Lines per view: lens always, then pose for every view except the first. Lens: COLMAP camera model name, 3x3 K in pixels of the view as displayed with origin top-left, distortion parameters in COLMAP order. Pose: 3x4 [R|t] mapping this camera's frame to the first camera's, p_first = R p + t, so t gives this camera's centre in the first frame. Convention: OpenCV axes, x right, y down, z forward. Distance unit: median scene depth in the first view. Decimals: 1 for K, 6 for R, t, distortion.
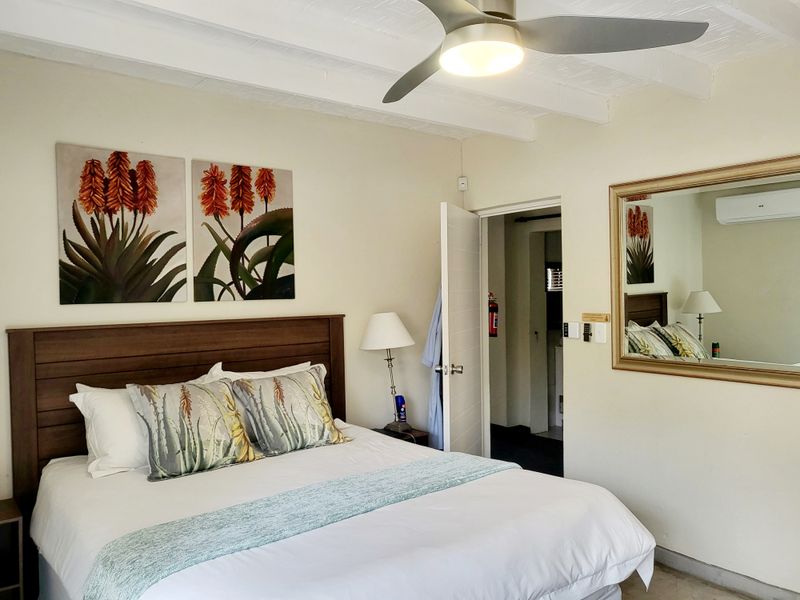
lens RADIAL K [[625.5, 0, 397.7], [0, 625.5, 296.1], [0, 0, 1]] dist [-0.000096, 0.009767]
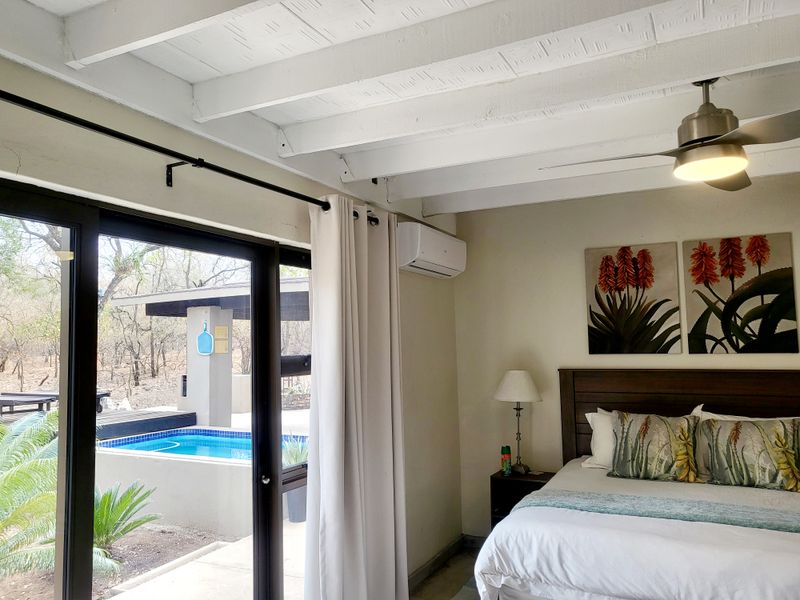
lens RADIAL K [[625.5, 0, 395.9], [0, 625.5, 300.0], [0, 0, 1]] dist [-0.000096, 0.009767]
pose [[0.423924, -0.059146, -0.903764, 0.598331], [-0.005253, 0.997688, -0.067757, -0.011006], [0.905683, 0.033471, 0.422633, -0.066212]]
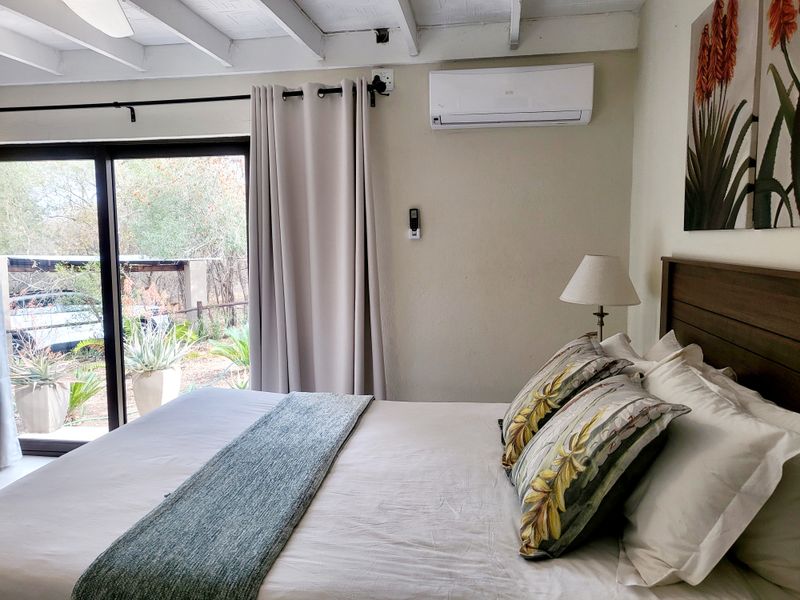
lens RADIAL K [[625.5, 0, 400.5], [0, 625.5, 301.1], [0, 0, 1]] dist [-0.000096, 0.009767]
pose [[-0.743825, 0.082328, -0.663284, 0.260325], [0.004066, 0.992924, 0.118684, 0.006033], [0.668362, 0.085583, -0.738896, 1.266357]]
